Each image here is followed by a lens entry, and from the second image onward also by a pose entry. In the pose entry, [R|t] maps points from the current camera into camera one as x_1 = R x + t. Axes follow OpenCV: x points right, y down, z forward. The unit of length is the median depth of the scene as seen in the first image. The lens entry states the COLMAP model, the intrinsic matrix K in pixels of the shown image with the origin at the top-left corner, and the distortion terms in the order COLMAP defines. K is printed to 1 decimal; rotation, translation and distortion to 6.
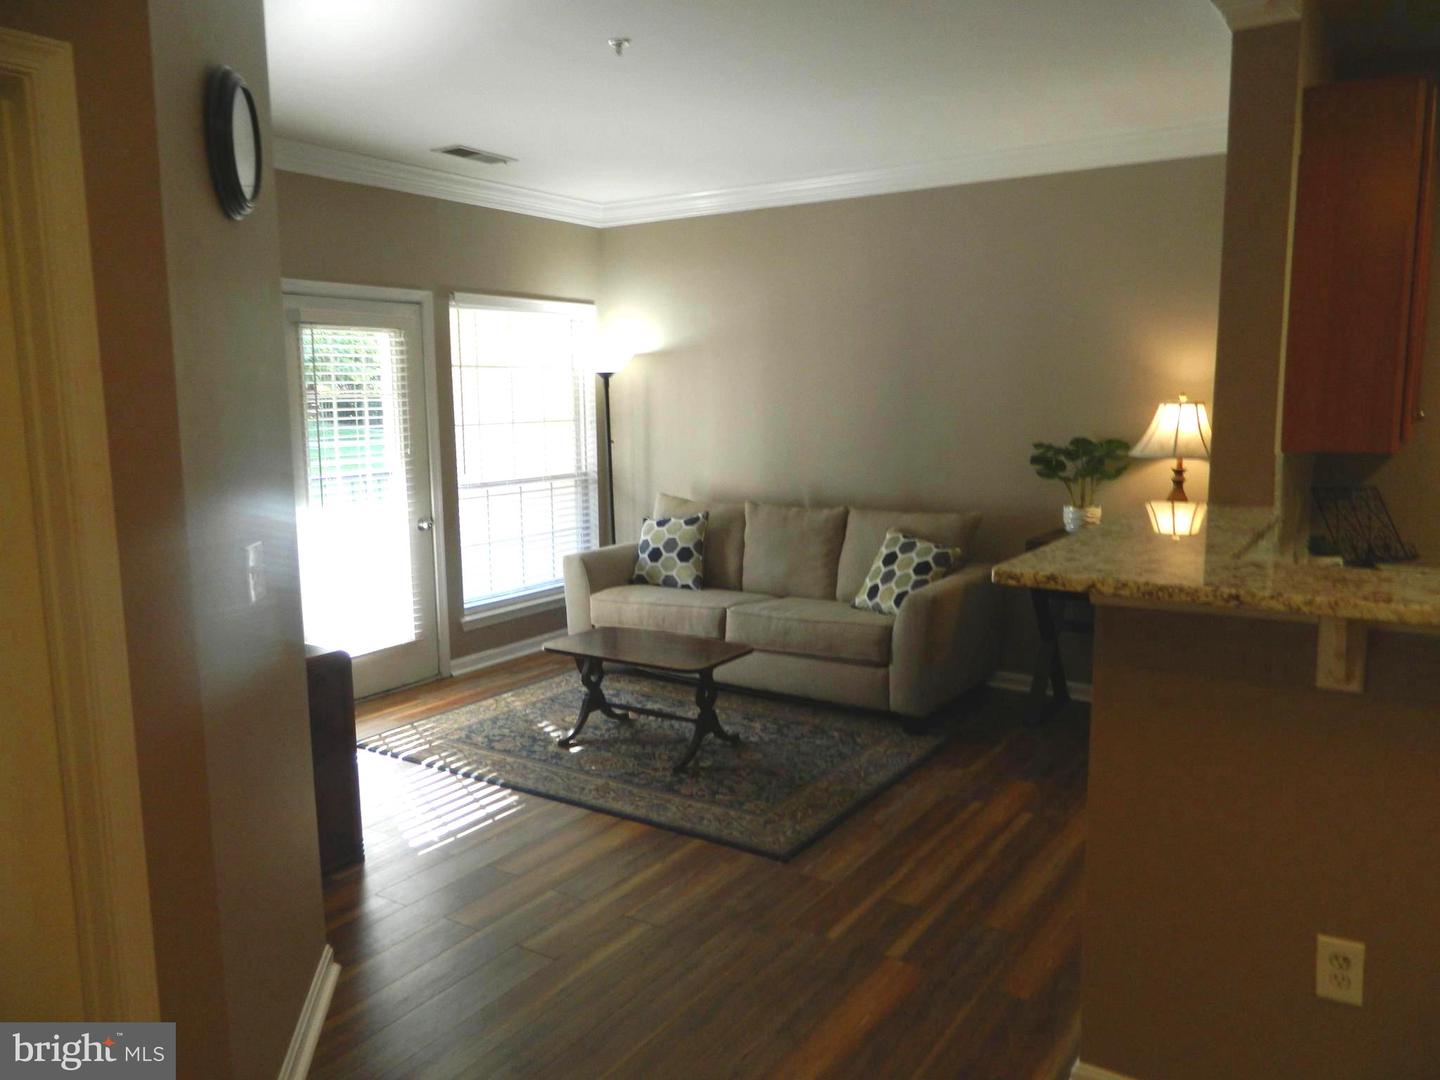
lens RADIAL K [[1059.2, 0, 725.3], [0, 1059.2, 533.1], [0, 0, 1]] dist [-0.015139, 0.028521]
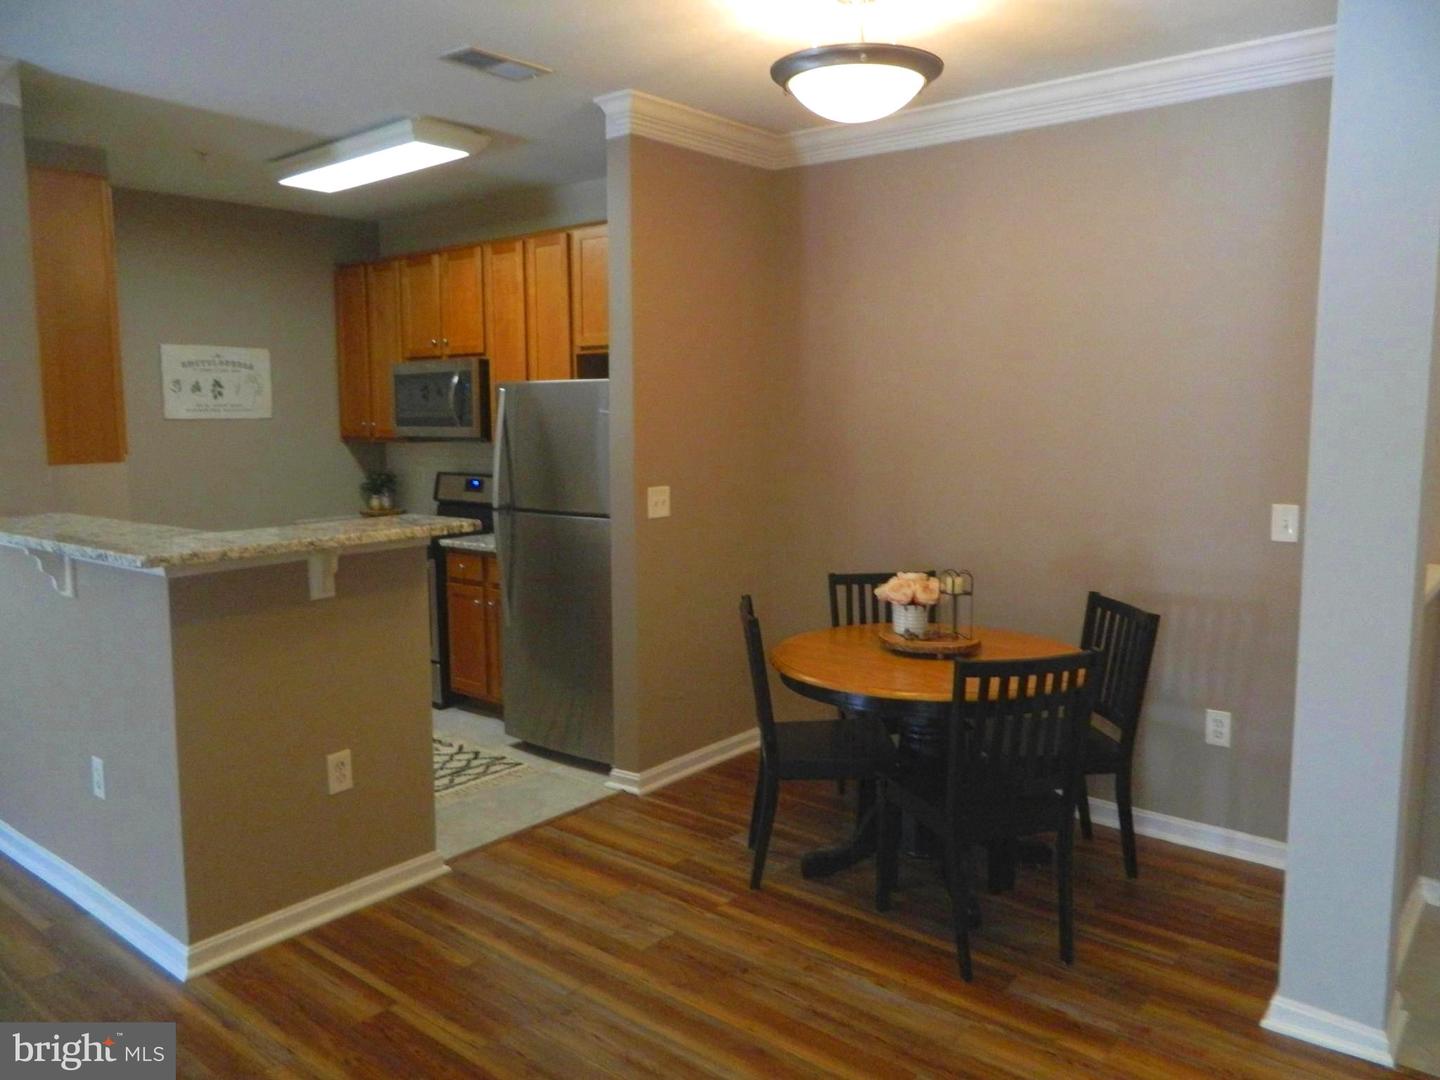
lens RADIAL K [[1059.2, 0, 744.1], [0, 1059.2, 510.9], [0, 0, 1]] dist [-0.015139, 0.028521]
pose [[0.074342, -0.088688, 0.993281, -0.598731], [0.137098, 0.987489, 0.077910, -0.012771], [-0.987764, 0.130385, 0.085571, 0.131449]]
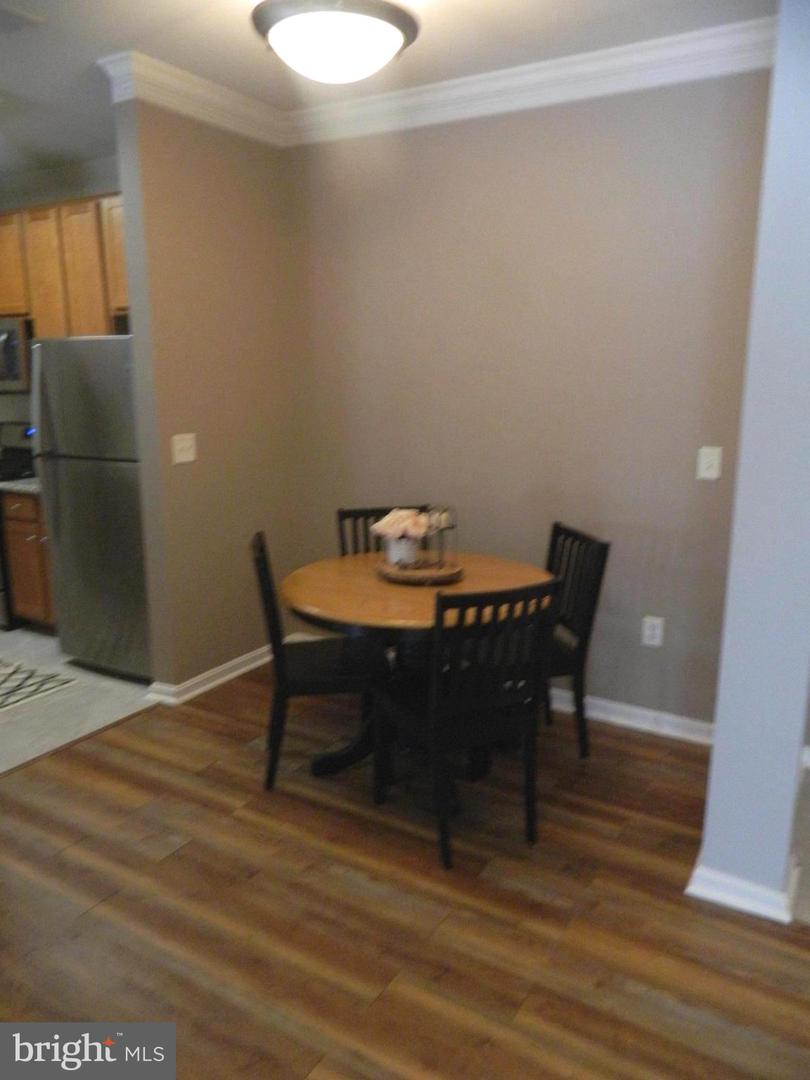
lens RADIAL K [[794.4, 0, 423.9], [0, 794.4, 531.6], [0, 0, 1]] dist [-0.015139, 0.028521]
pose [[-0.077552, -0.193957, 0.977940, -0.419538], [0.132551, 0.970180, 0.202929, -0.003951], [-0.988138, 0.145364, -0.049531, 0.084892]]
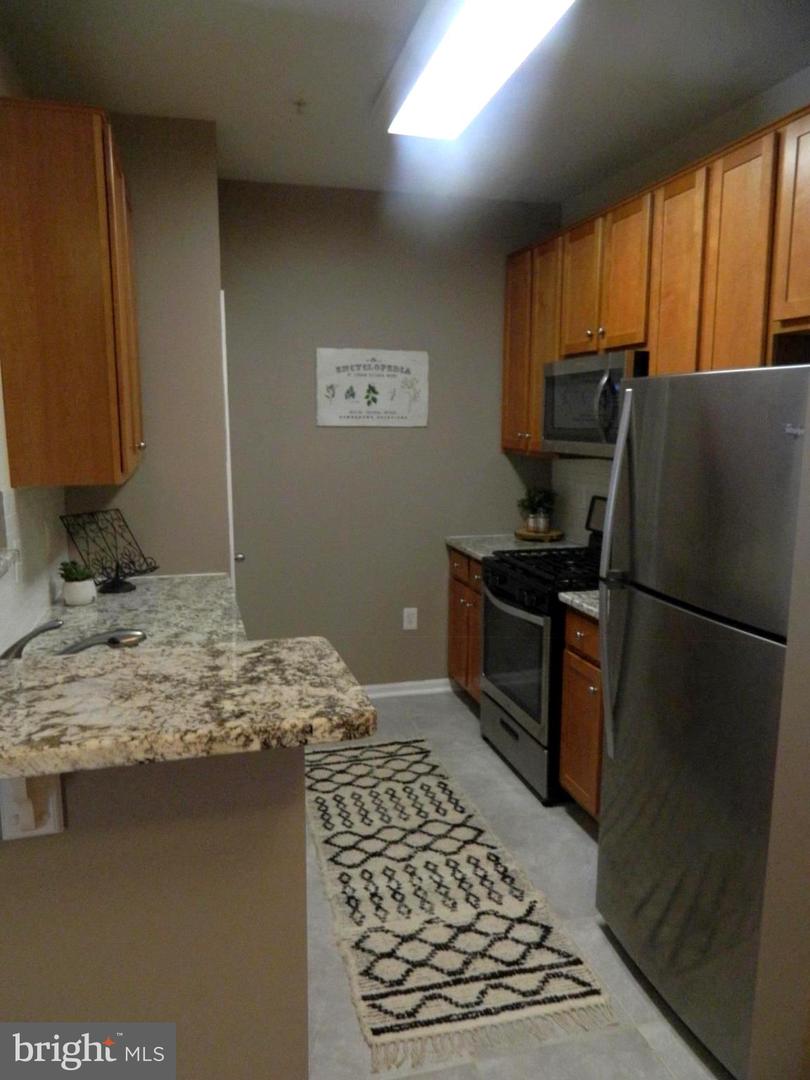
lens RADIAL K [[794.4, 0, 404.5], [0, 794.4, 533.3], [0, 0, 1]] dist [-0.015139, 0.028521]
pose [[0.655906, -0.099710, 0.748228, 0.221676], [0.089728, 0.994508, 0.053873, -0.043169], [-0.749491, 0.031801, 0.661250, 0.266723]]
